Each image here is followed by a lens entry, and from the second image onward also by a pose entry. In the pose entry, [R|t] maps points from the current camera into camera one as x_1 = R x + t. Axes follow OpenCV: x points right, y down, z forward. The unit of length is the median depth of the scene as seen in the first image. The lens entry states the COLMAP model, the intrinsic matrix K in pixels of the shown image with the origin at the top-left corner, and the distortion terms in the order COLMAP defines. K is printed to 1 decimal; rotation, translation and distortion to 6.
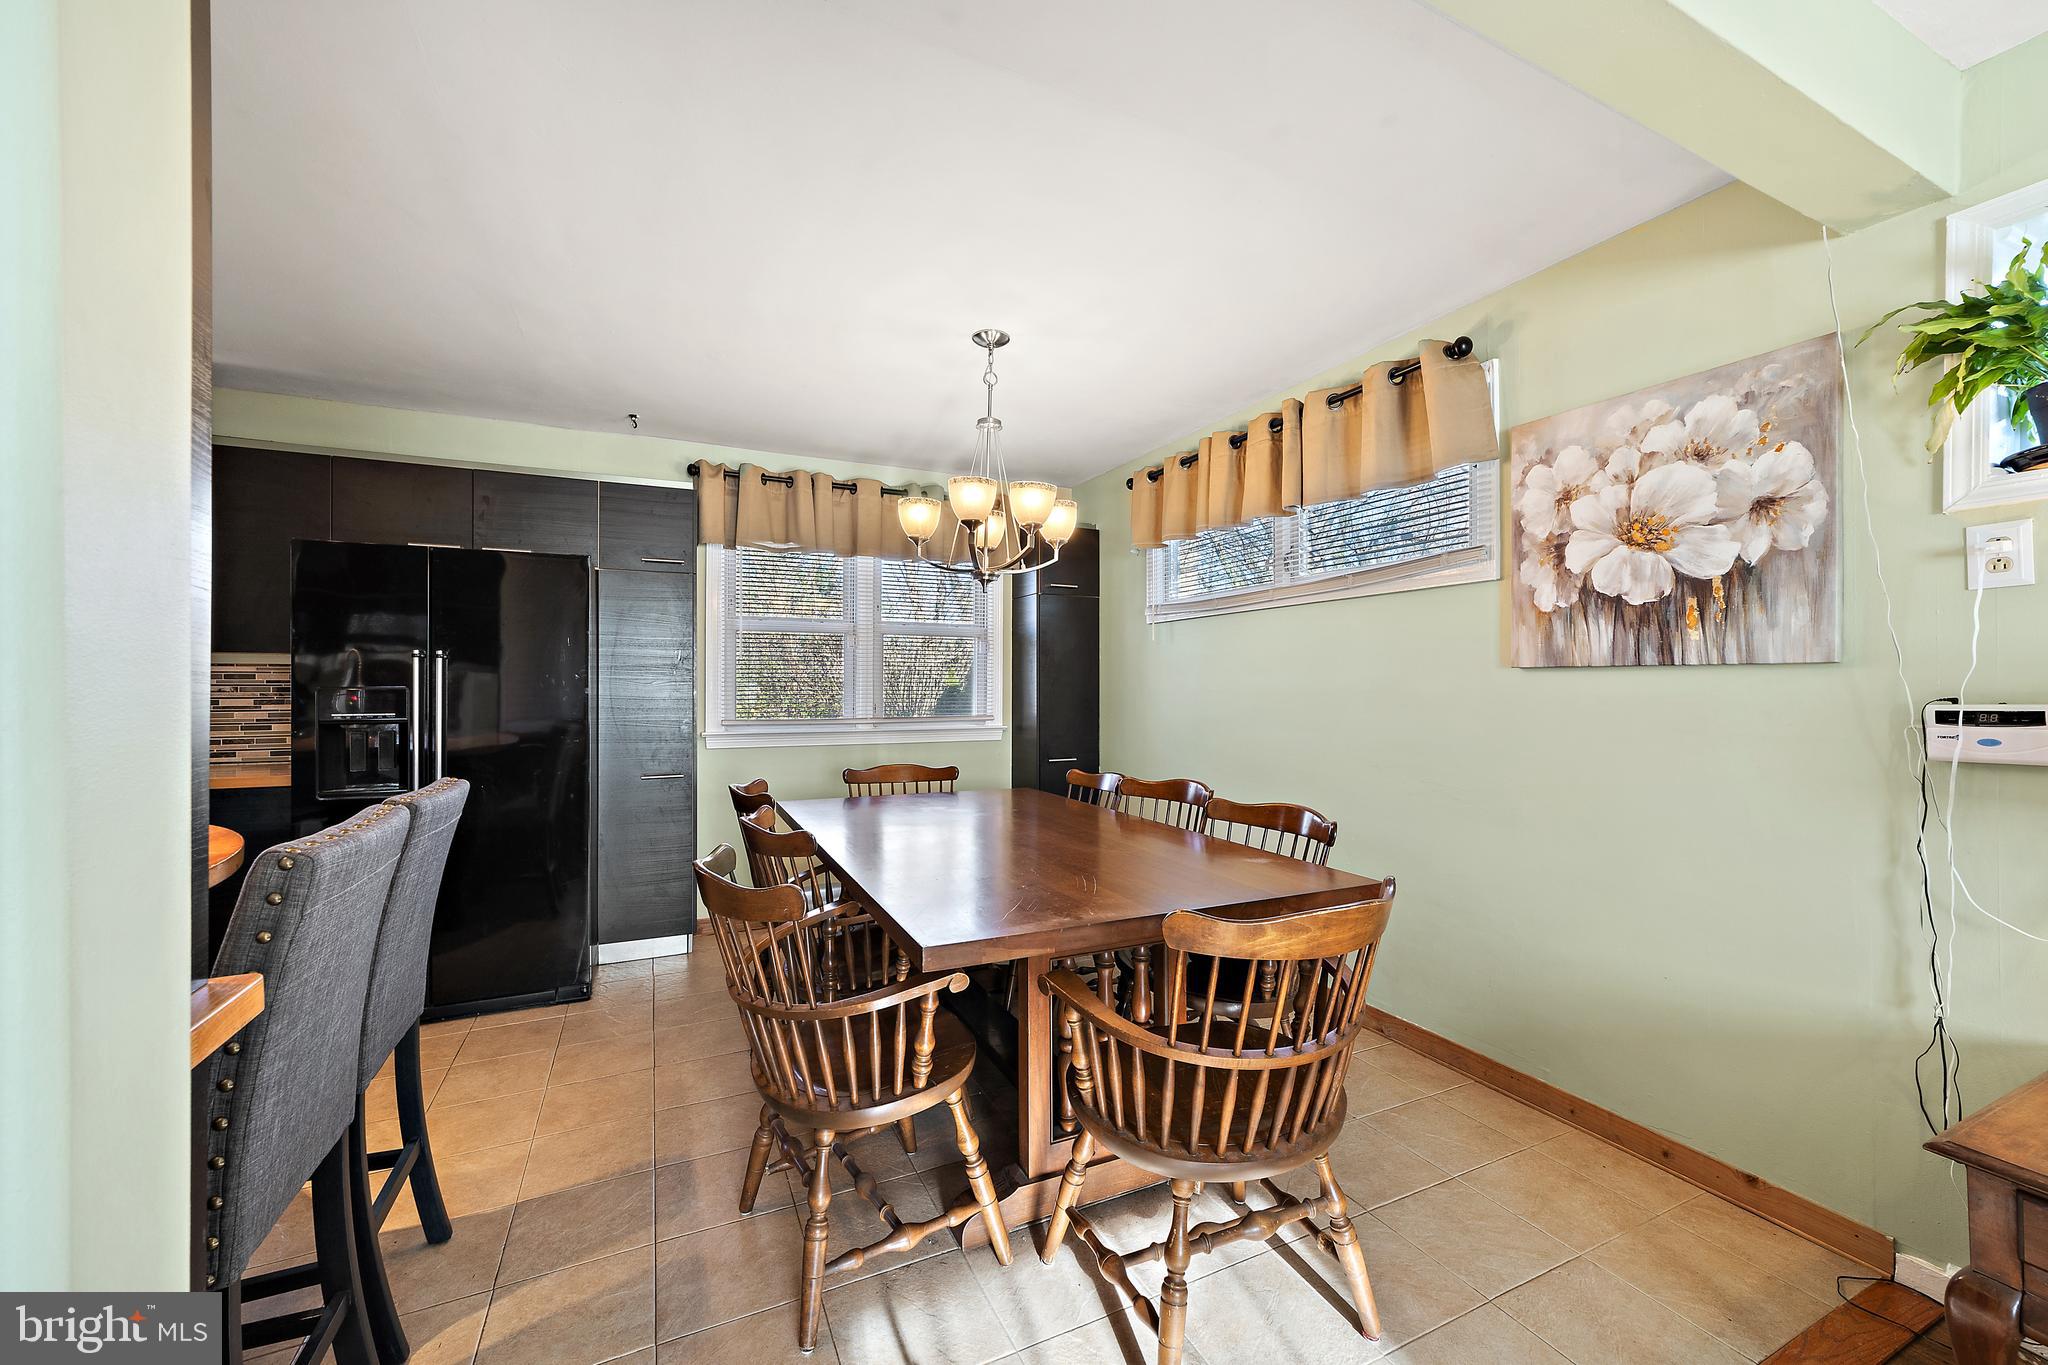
lens RADIAL K [[786.8, 0, 1028.0], [0, 786.8, 686.8], [0, 0, 1]] dist [-0.013215, 0.006134]
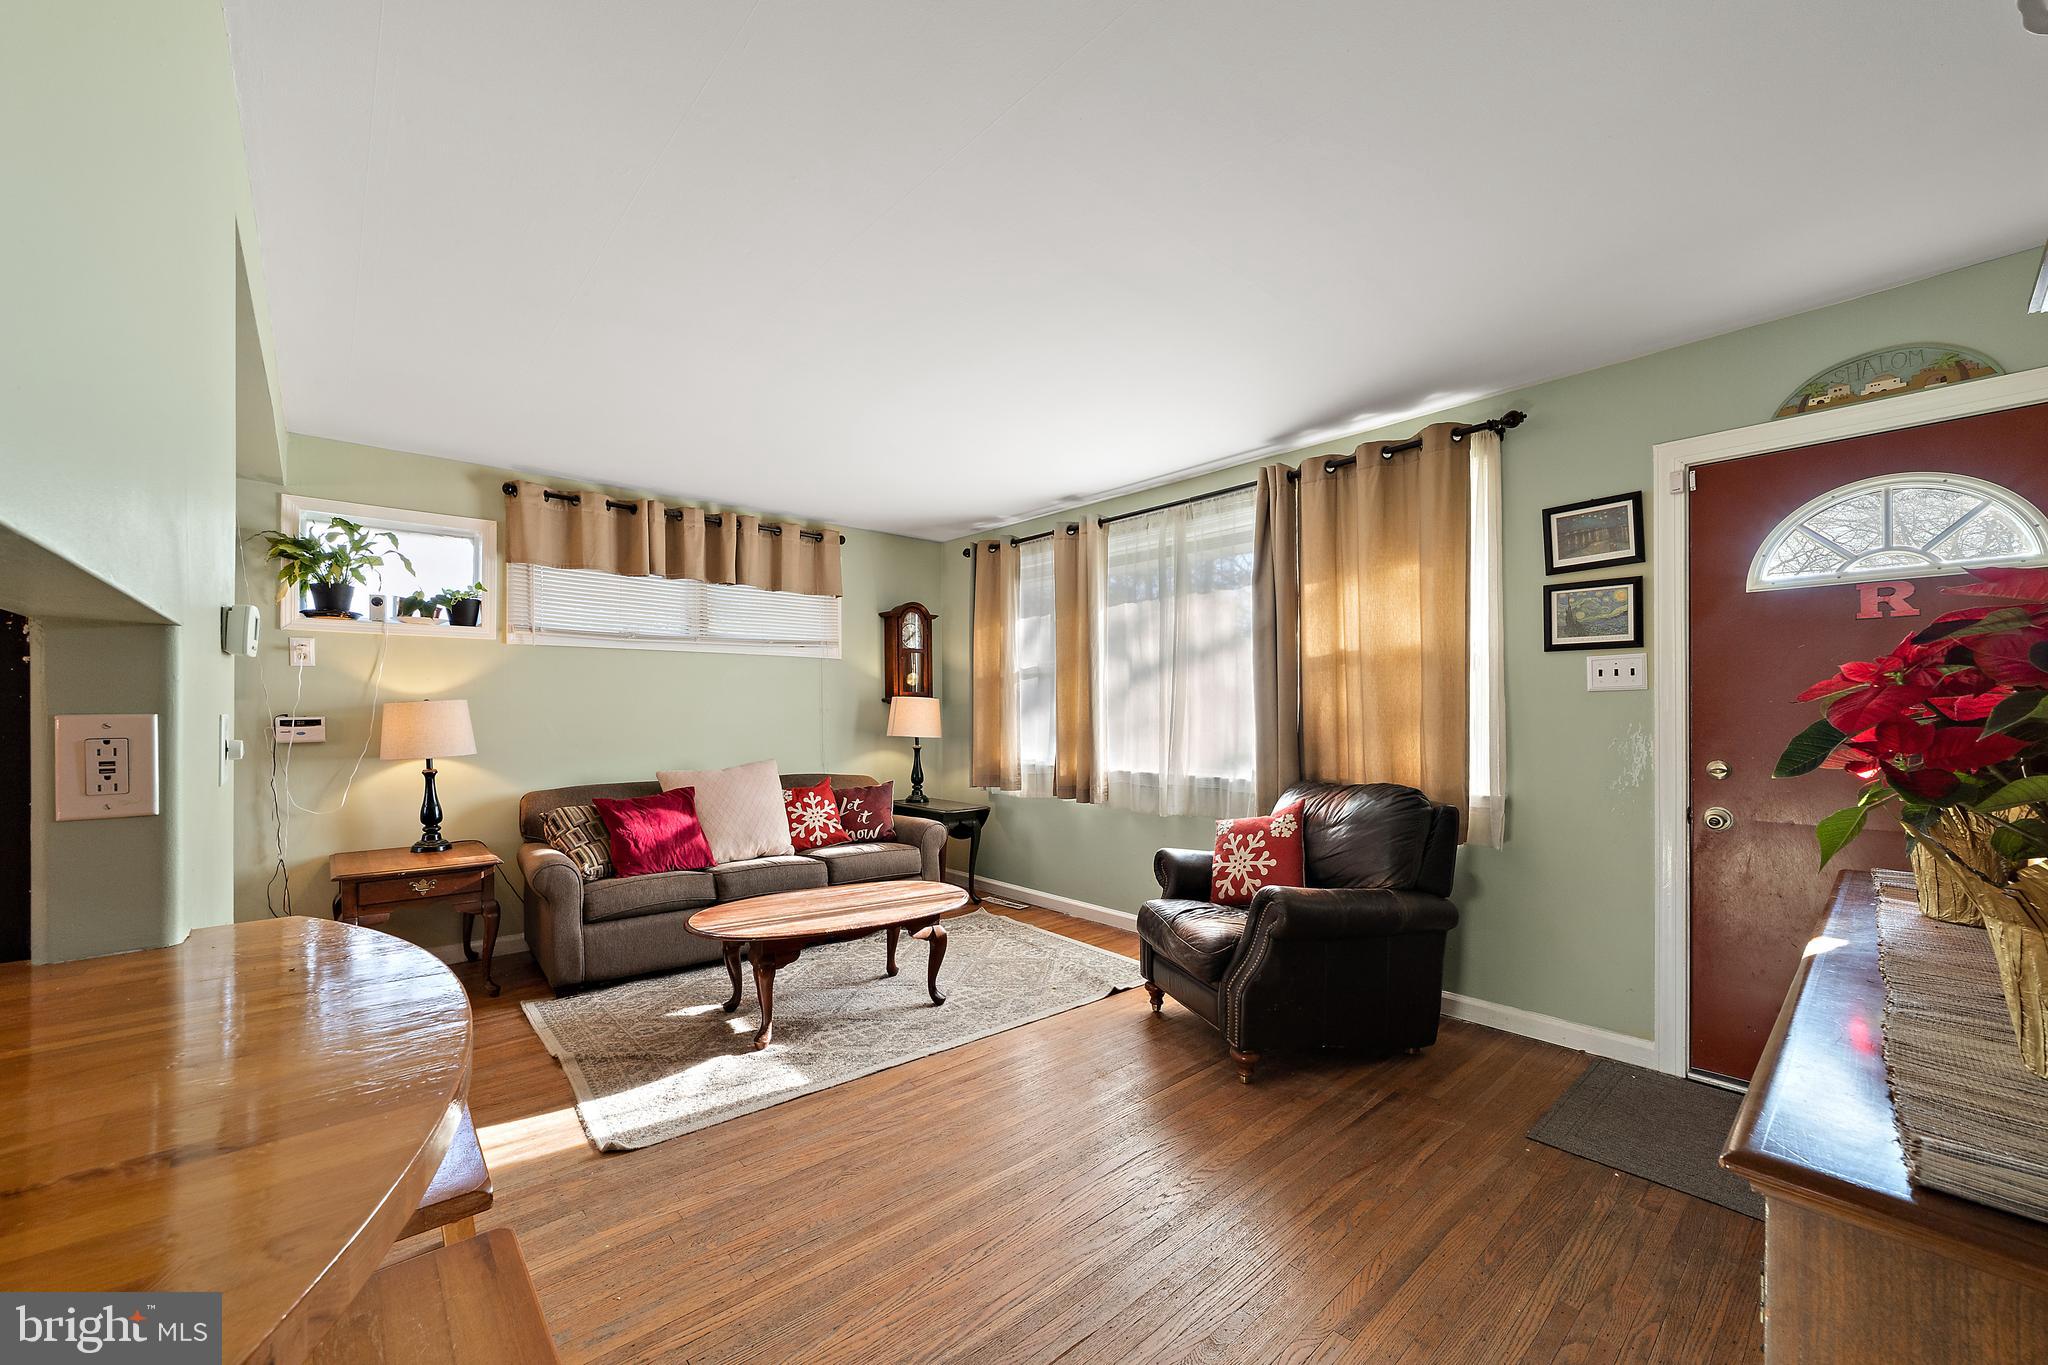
lens RADIAL K [[786.8, 0, 1033.8], [0, 786.8, 706.8], [0, 0, 1]] dist [-0.013215, 0.006134]
pose [[-0.282011, 0.005852, 0.959393, -1.122017], [-0.001506, 0.999977, -0.006542, 0.003117], [-0.959410, -0.003290, -0.281996, -0.296369]]
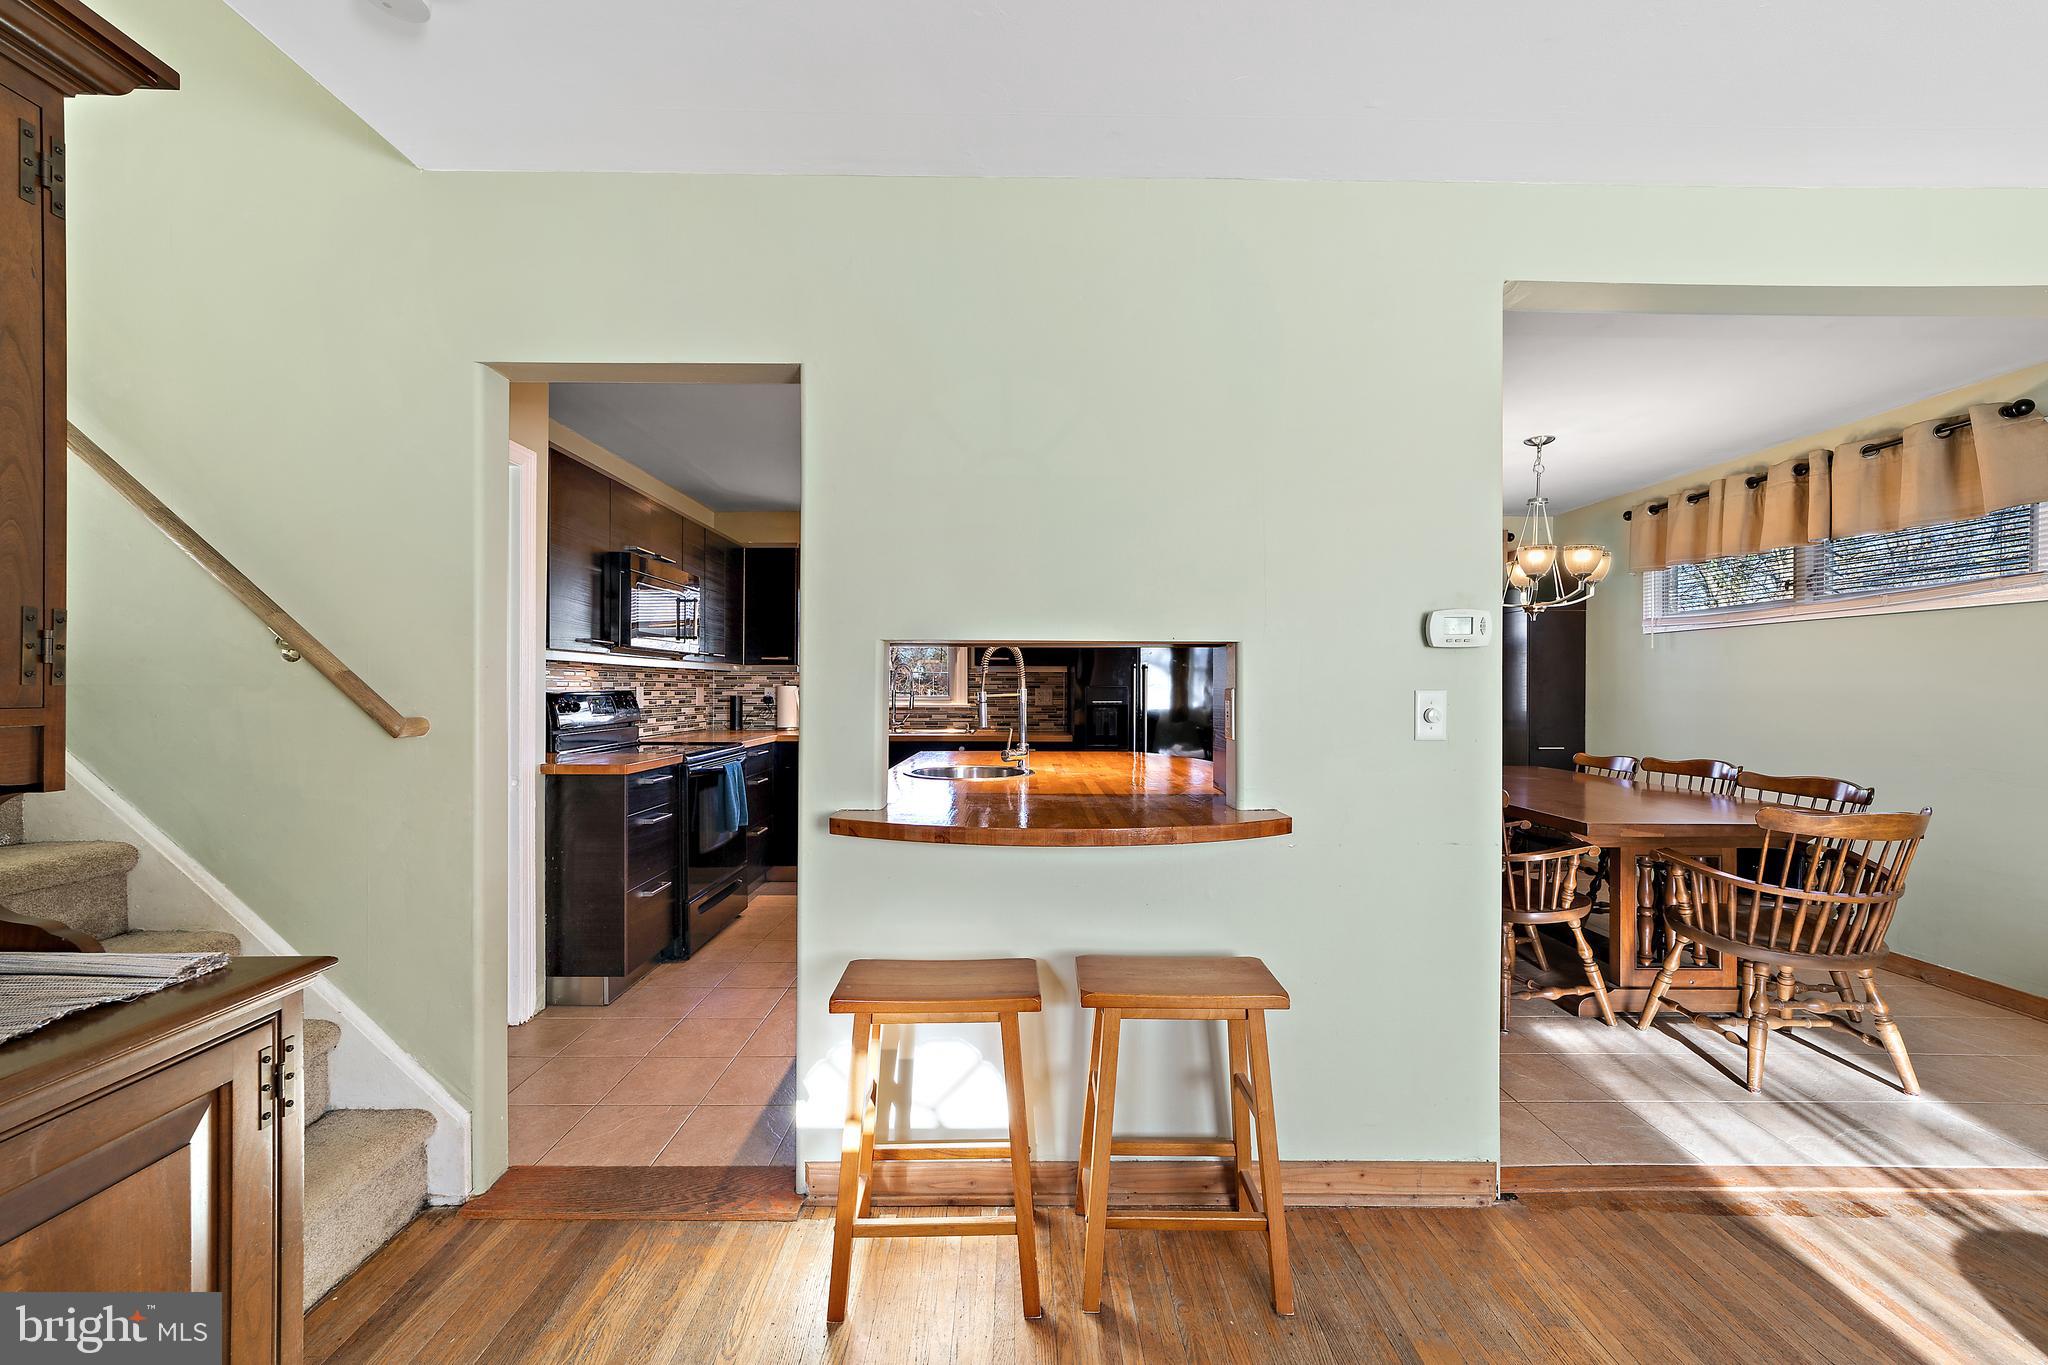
lens RADIAL K [[786.8, 0, 1019.2], [0, 786.8, 689.3], [0, 0, 1]] dist [-0.013215, 0.006134]
pose [[0.906618, 0.005706, -0.421914, -0.380535], [-0.004089, 0.999980, 0.004738, 0.001092], [0.421933, -0.002570, 0.906623, -0.853610]]
